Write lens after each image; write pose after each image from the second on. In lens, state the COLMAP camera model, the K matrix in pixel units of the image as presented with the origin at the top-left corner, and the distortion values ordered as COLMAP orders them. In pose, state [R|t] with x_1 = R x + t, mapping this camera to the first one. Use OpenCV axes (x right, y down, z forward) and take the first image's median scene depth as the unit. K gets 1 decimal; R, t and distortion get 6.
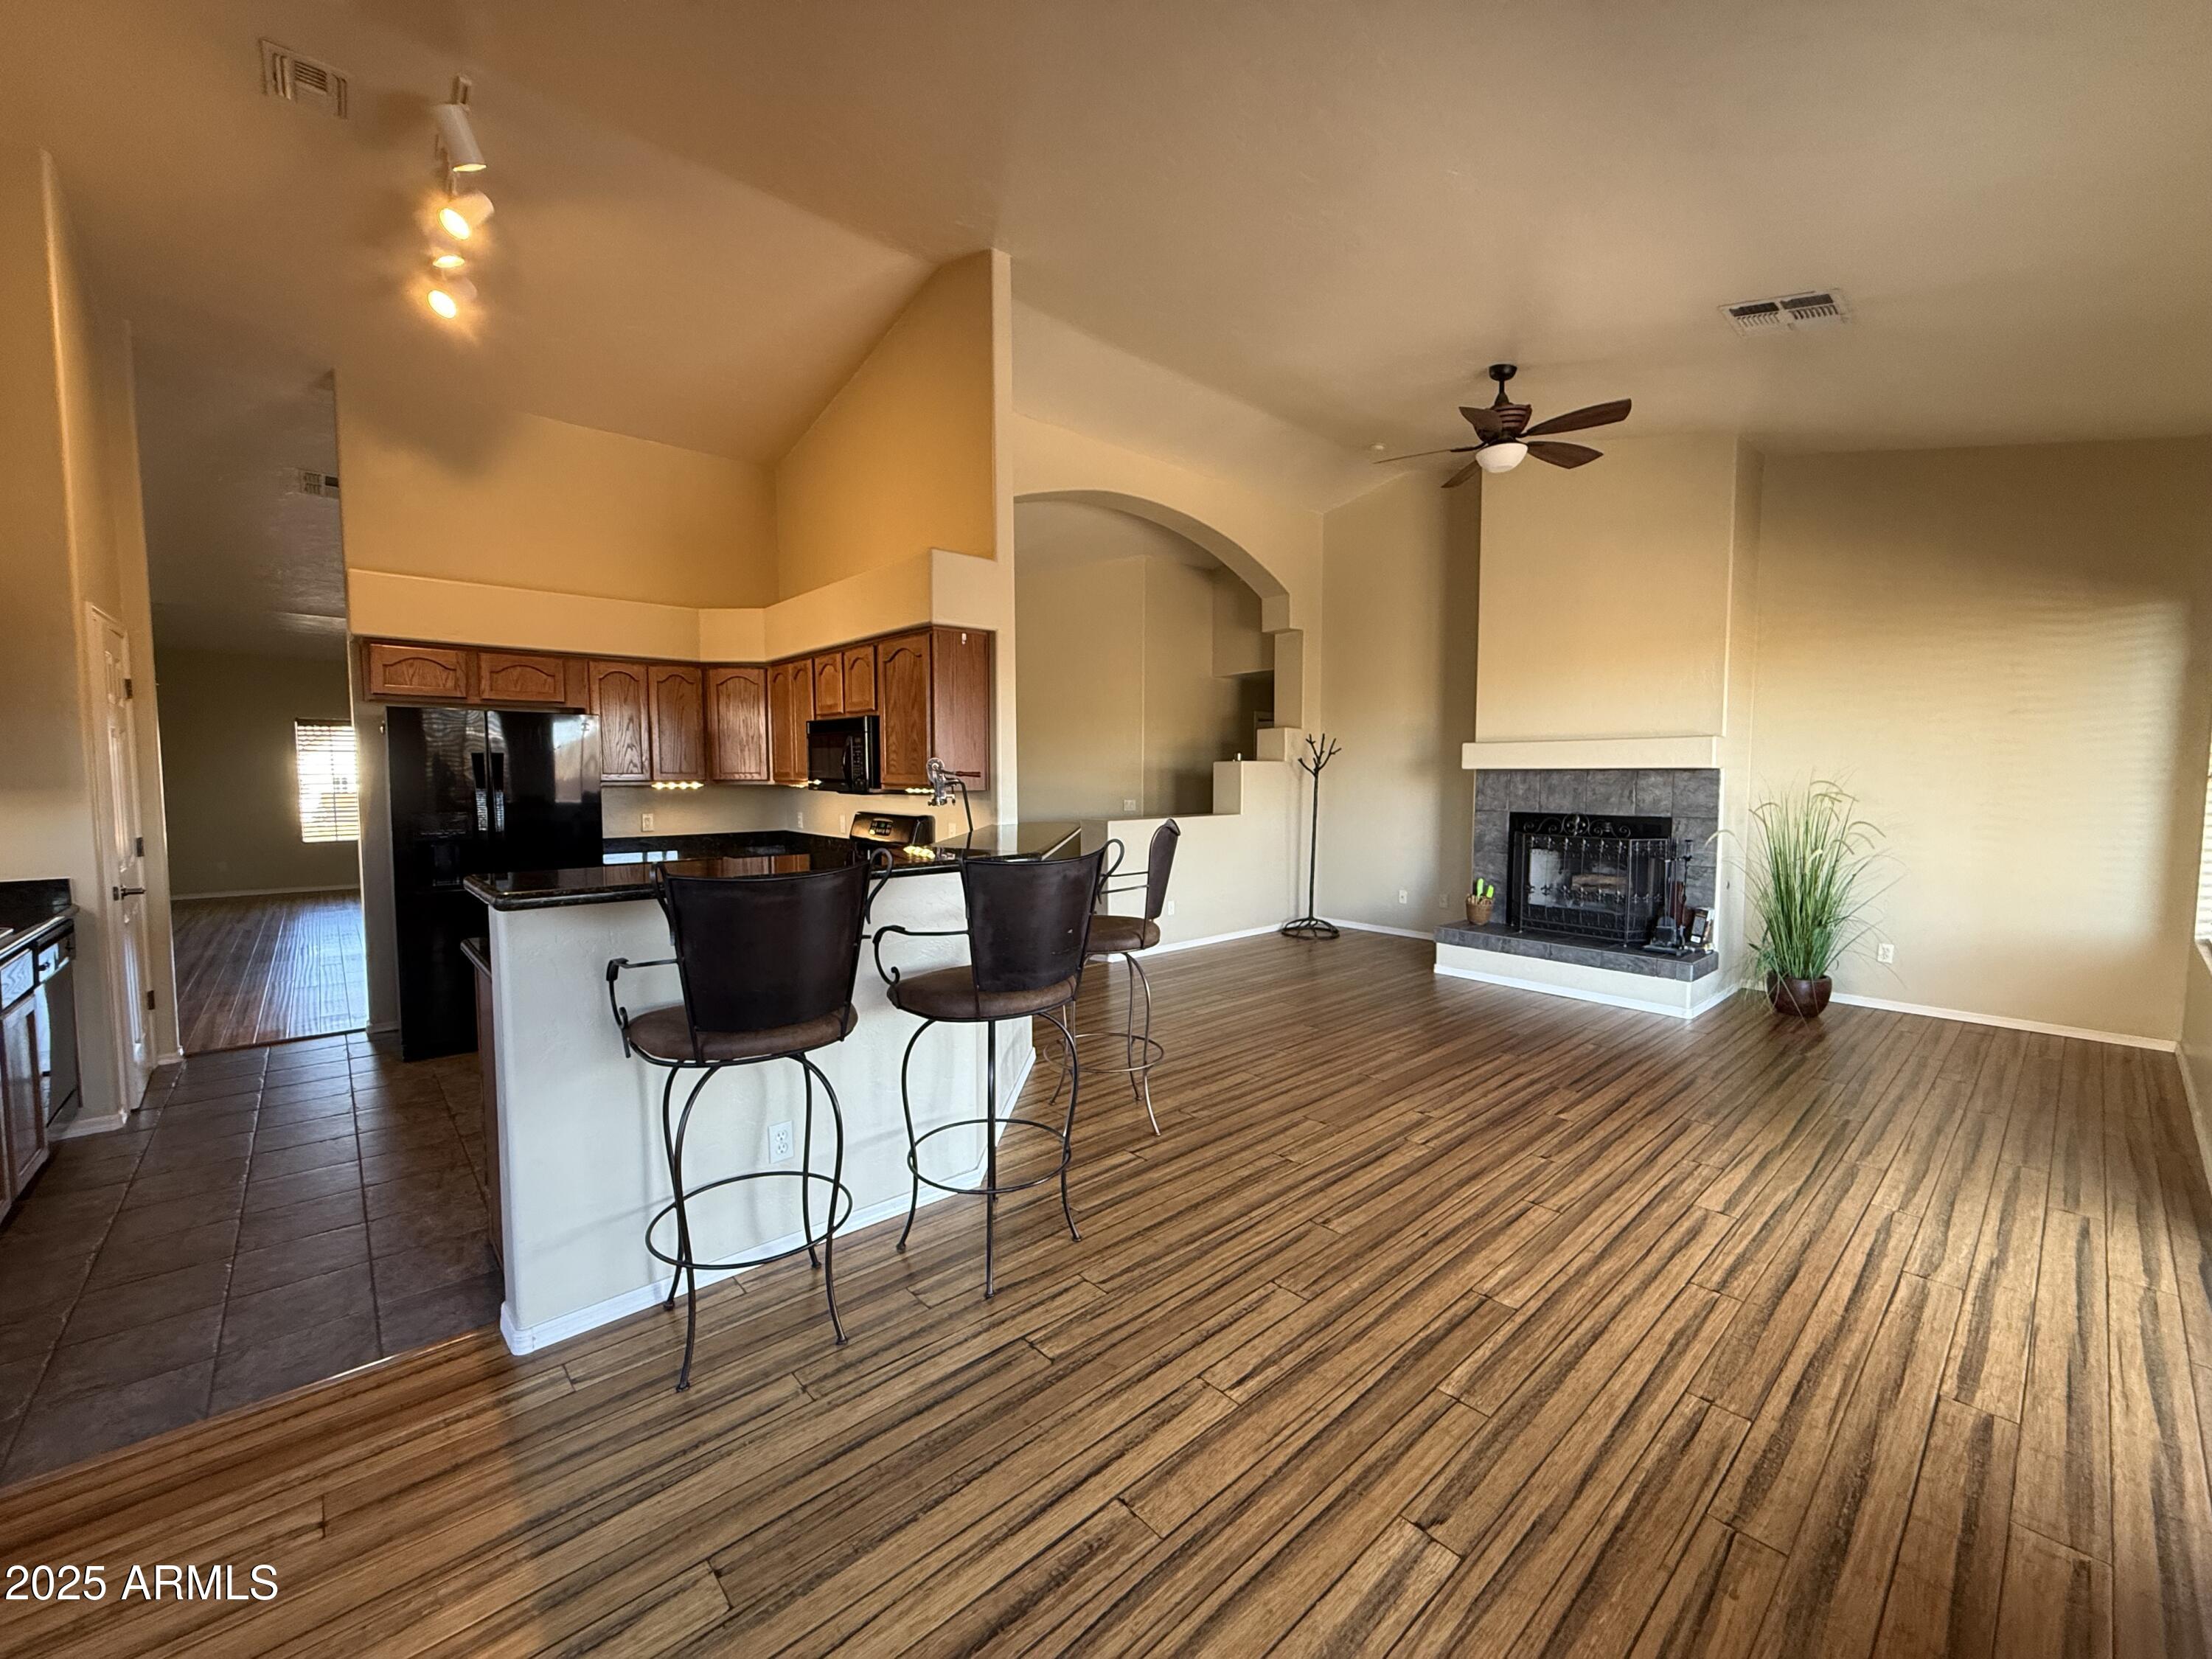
lens RADIAL K [[879.1, 0, 1092.0], [0, 879.1, 832.1], [0, 0, 1]] dist [0.001264, 0.000062]
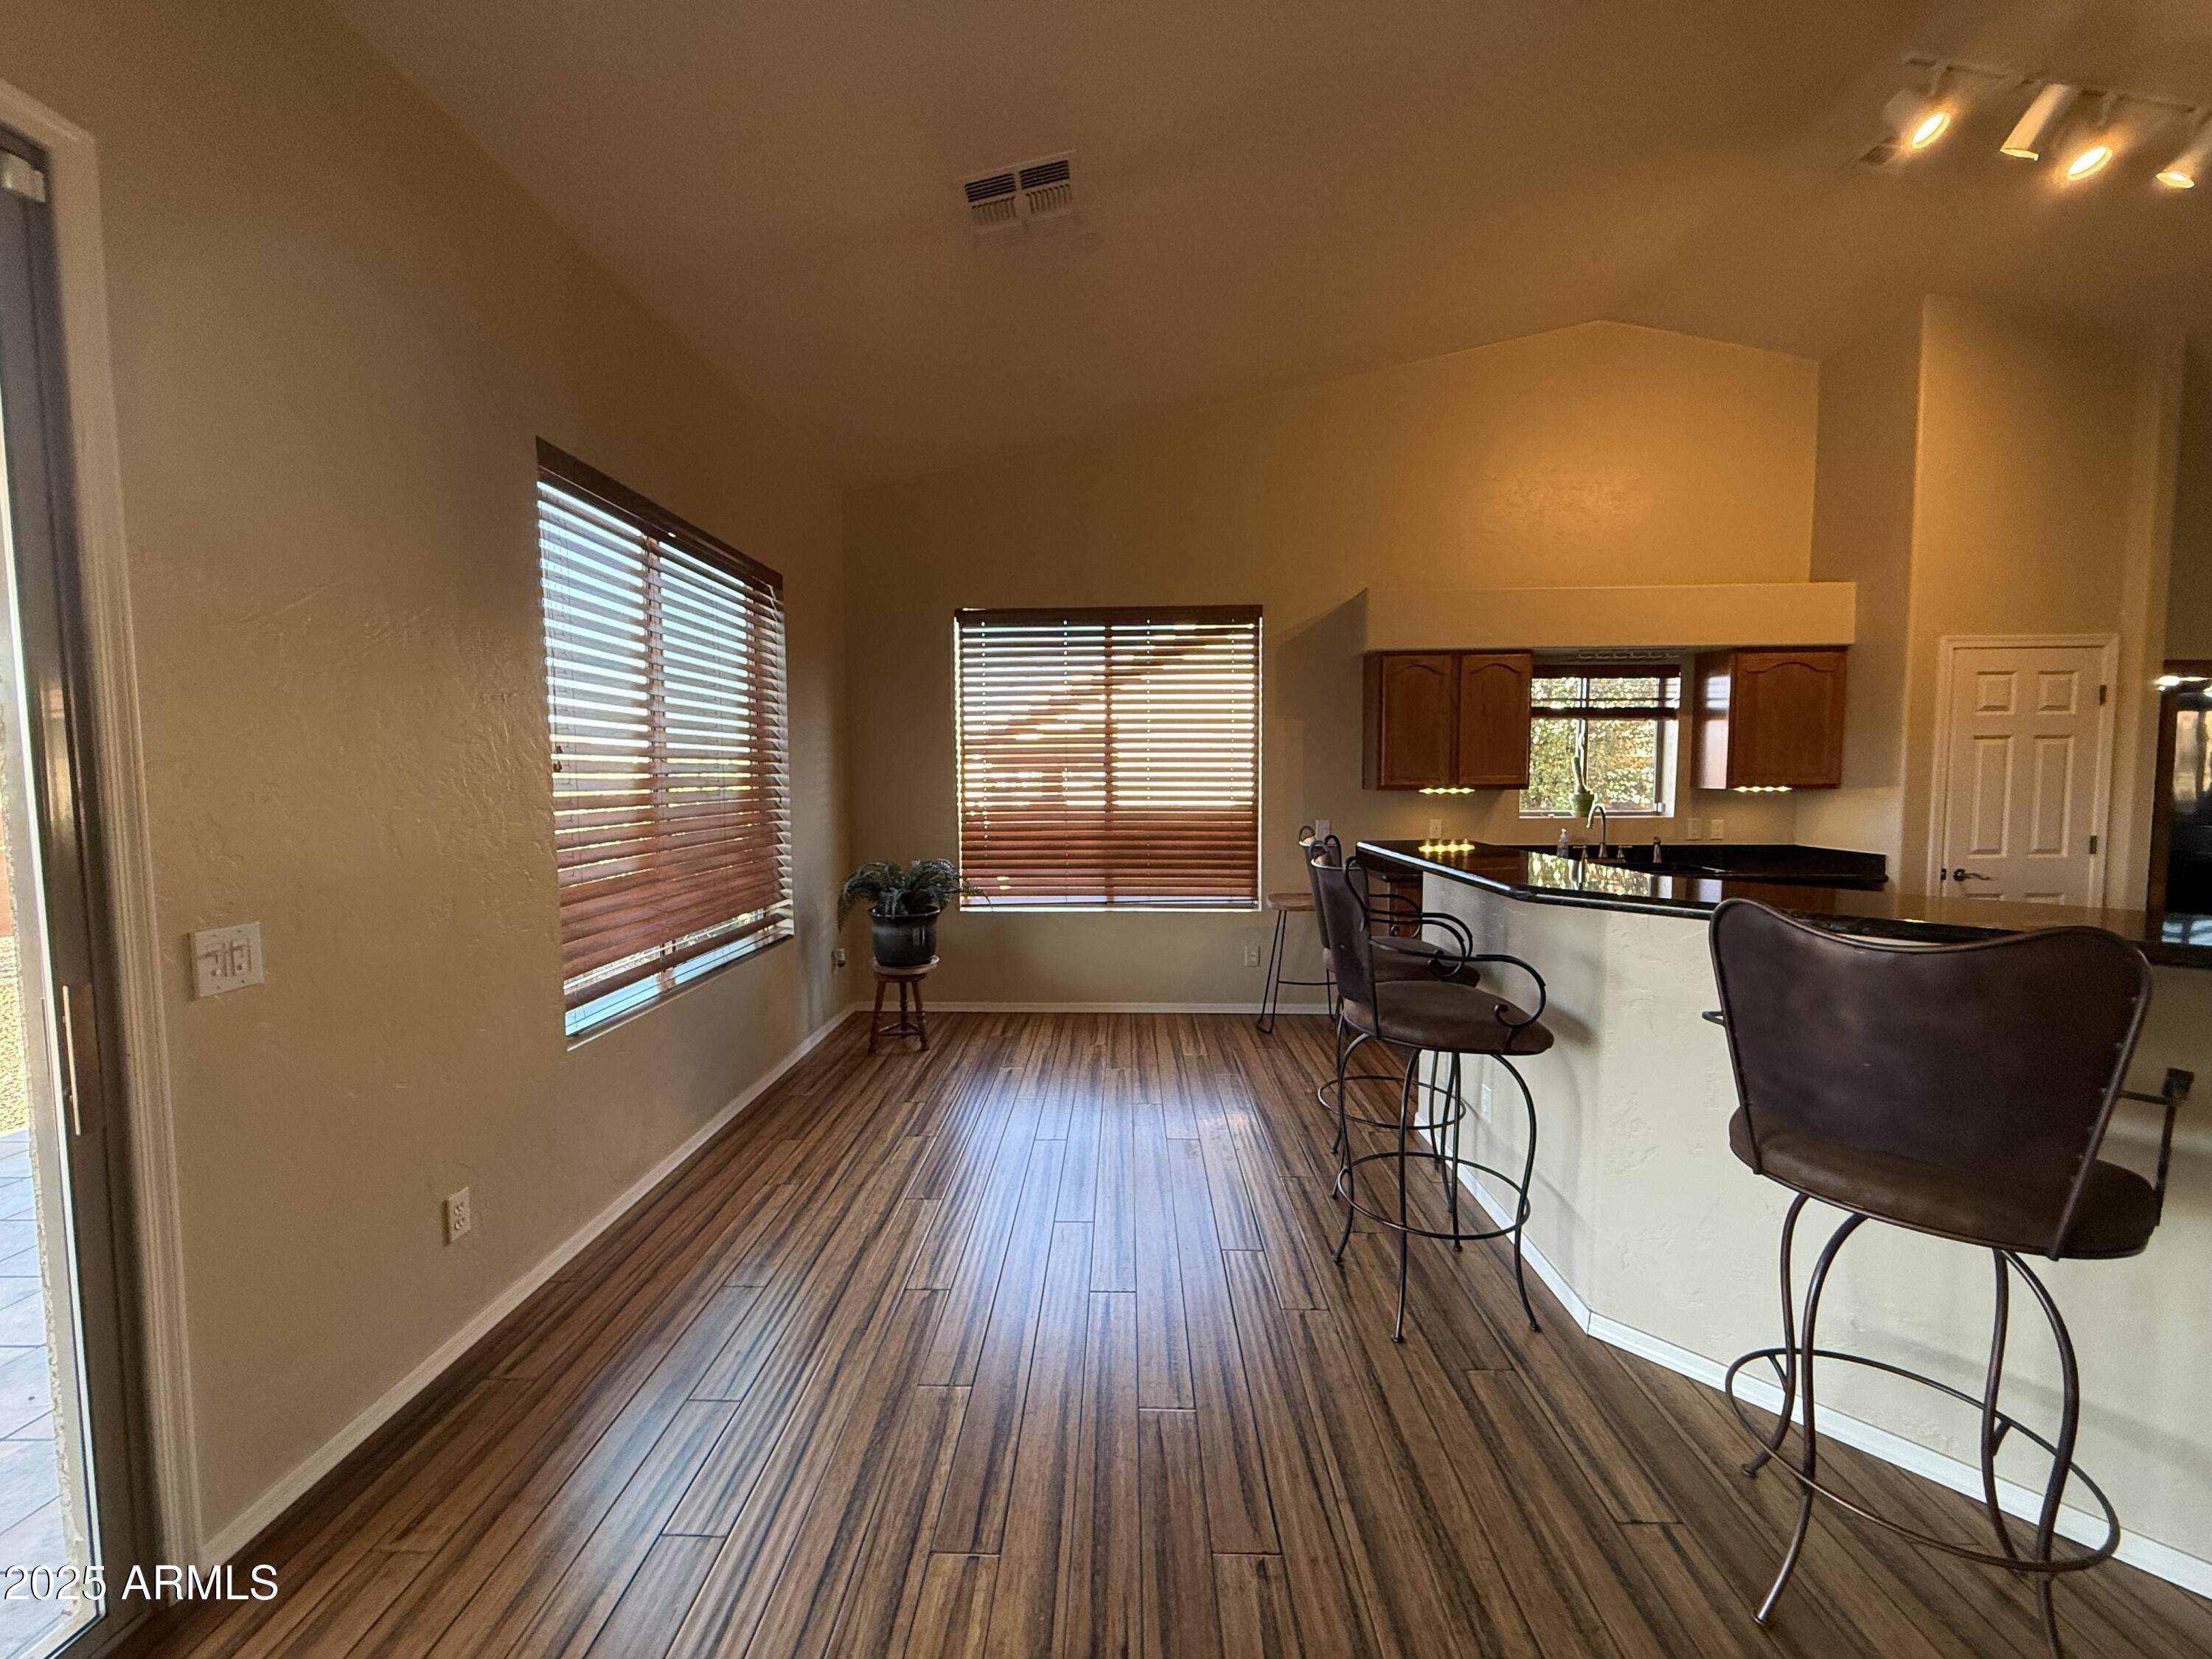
lens RADIAL K [[879.1, 0, 1095.6], [0, 879.1, 833.9], [0, 0, 1]] dist [0.001264, 0.000062]
pose [[-0.682740, 0.047787, -0.729097, 0.816865], [-0.043285, 0.993461, 0.105648, -0.091095], [0.729378, 0.103689, -0.676207, 1.407408]]
